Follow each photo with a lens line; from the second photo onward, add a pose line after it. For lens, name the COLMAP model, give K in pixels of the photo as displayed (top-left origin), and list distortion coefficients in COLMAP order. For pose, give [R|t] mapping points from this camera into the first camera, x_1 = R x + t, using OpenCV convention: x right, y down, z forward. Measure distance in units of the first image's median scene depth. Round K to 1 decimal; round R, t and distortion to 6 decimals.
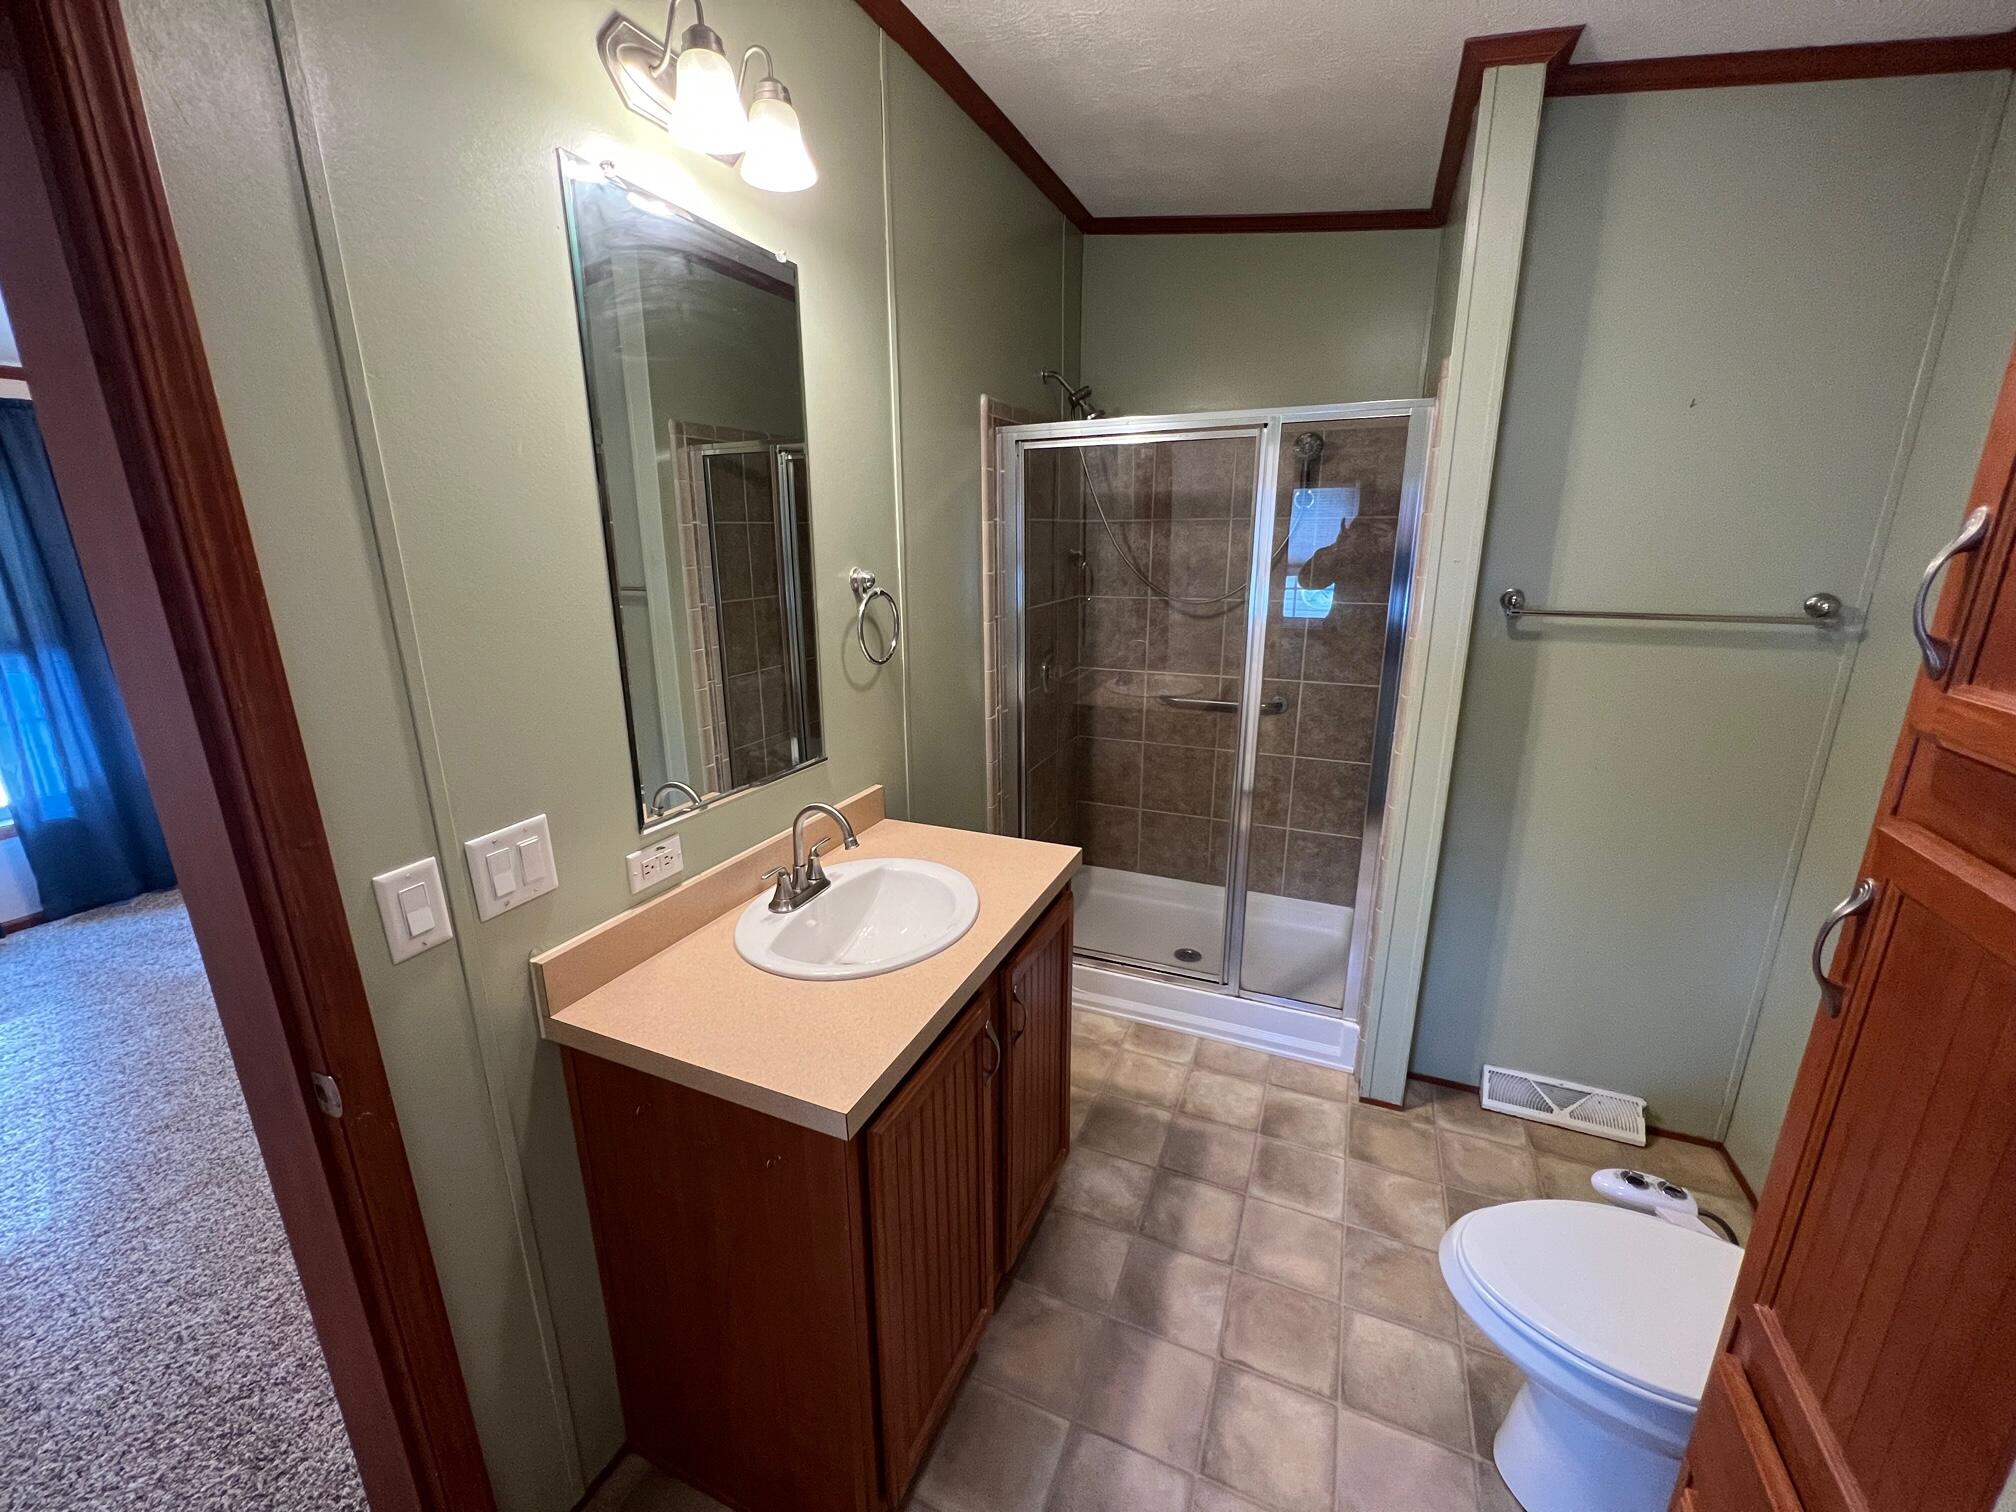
lens RADIAL K [[803.3, 0, 1000.5], [0, 803.3, 753.7], [0, 0, 1]] dist [-0.002466, 0.000046]
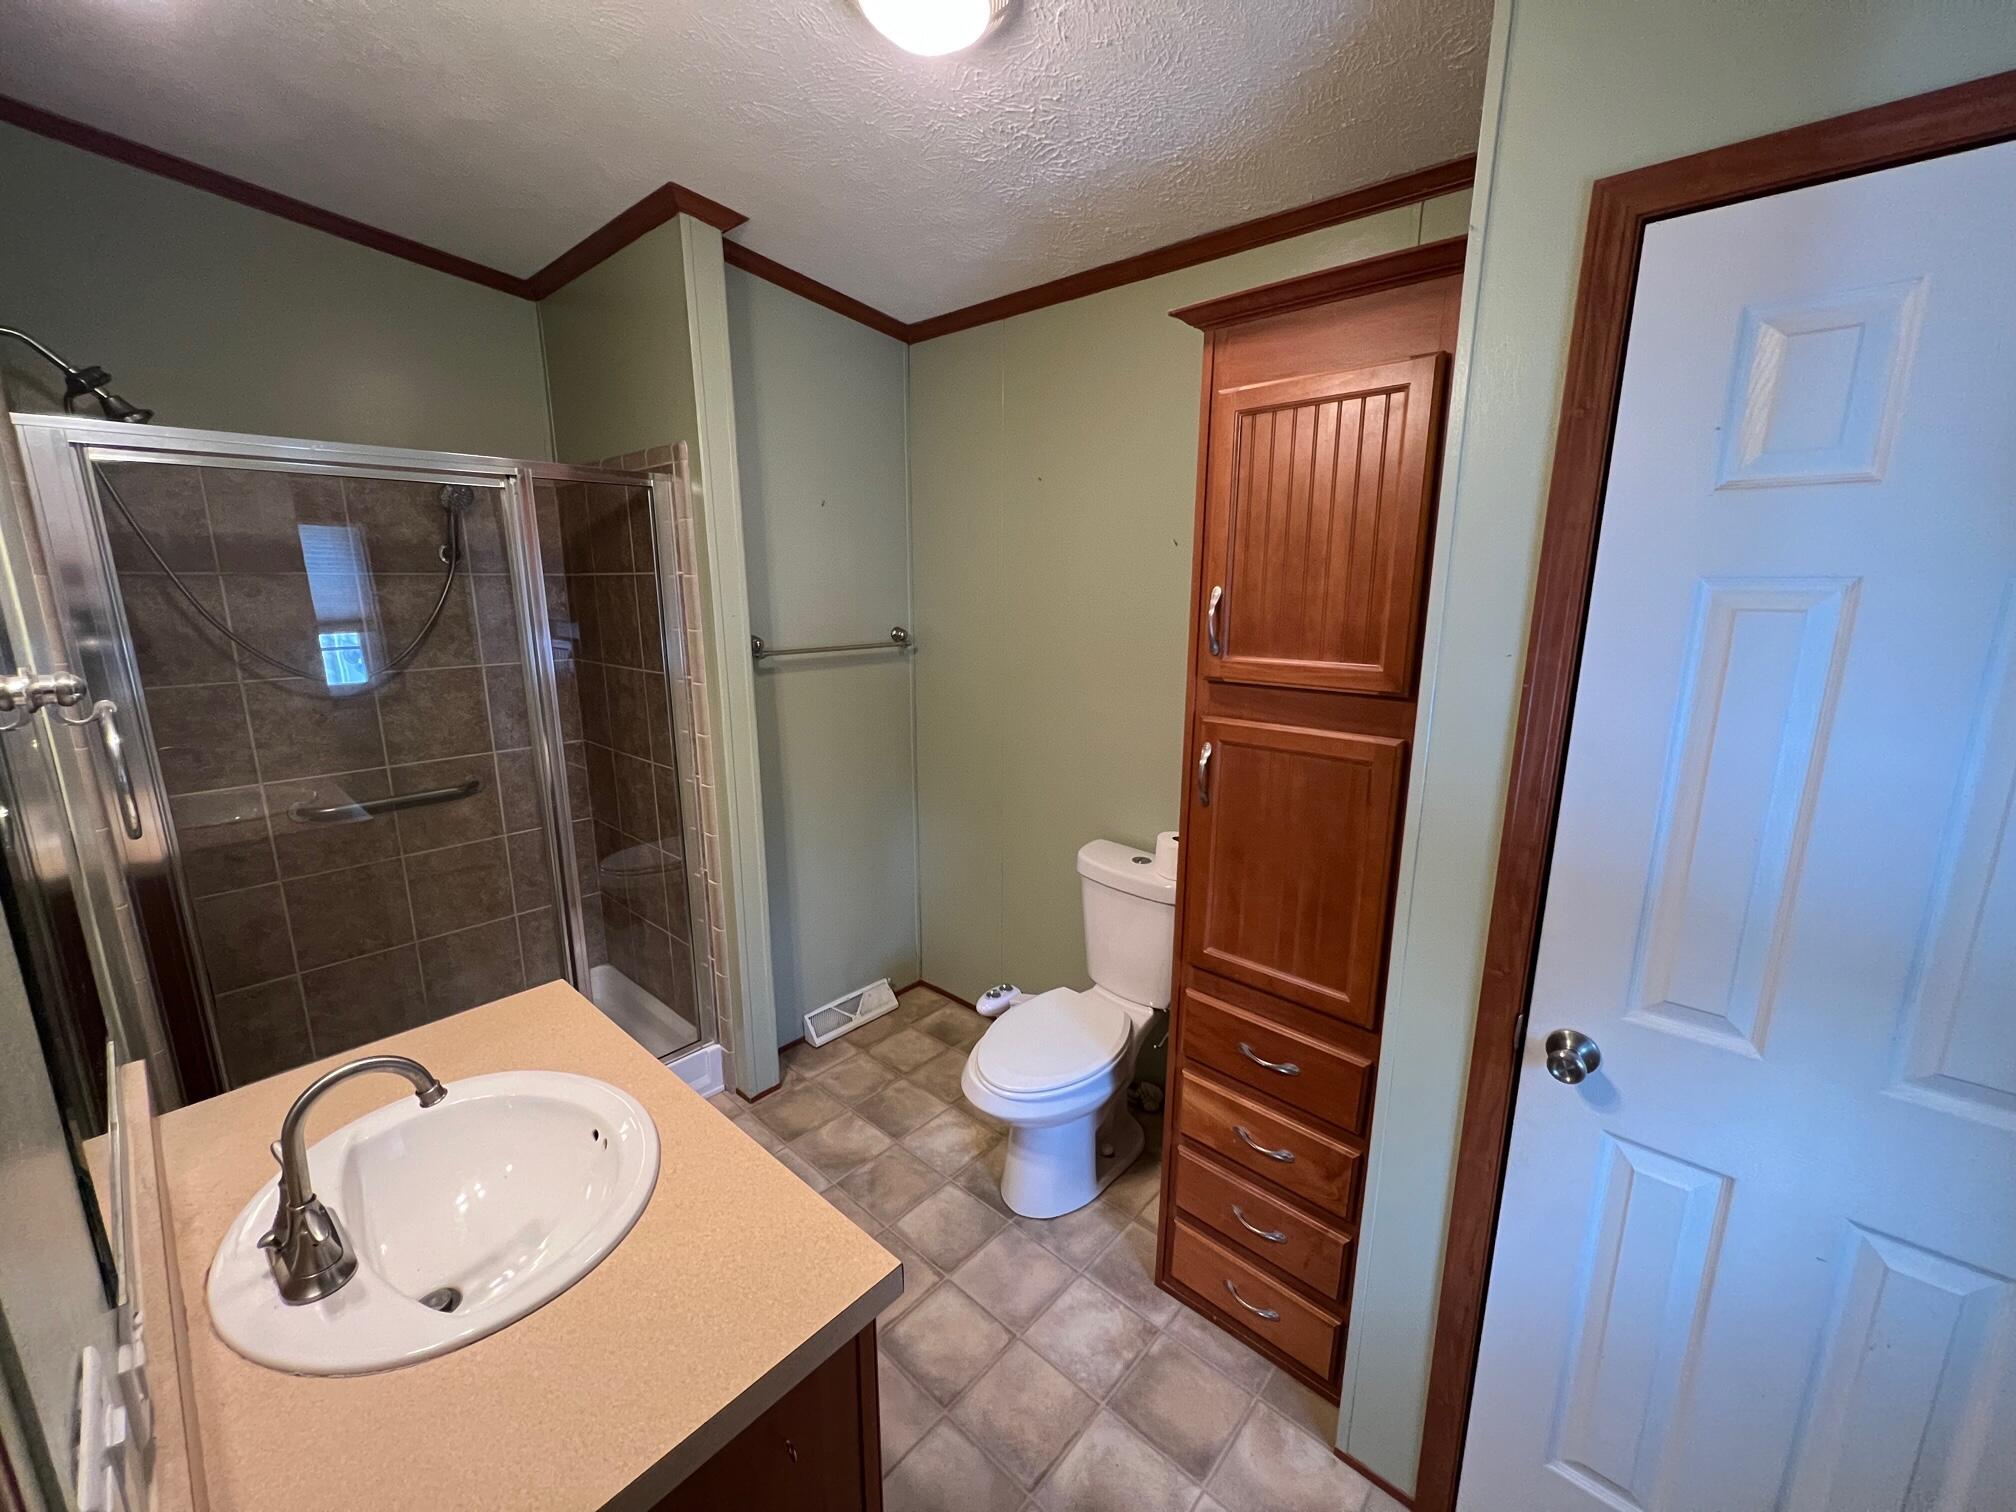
lens RADIAL K [[803.3, 0, 1006.4], [0, 803.3, 754.4], [0, 0, 1]] dist [-0.002466, 0.000046]
pose [[0.312621, -0.195787, 0.929481, -0.424638], [0.247312, 0.961556, 0.119362, -0.079862], [-0.917118, 0.192557, 0.349023, 0.239923]]
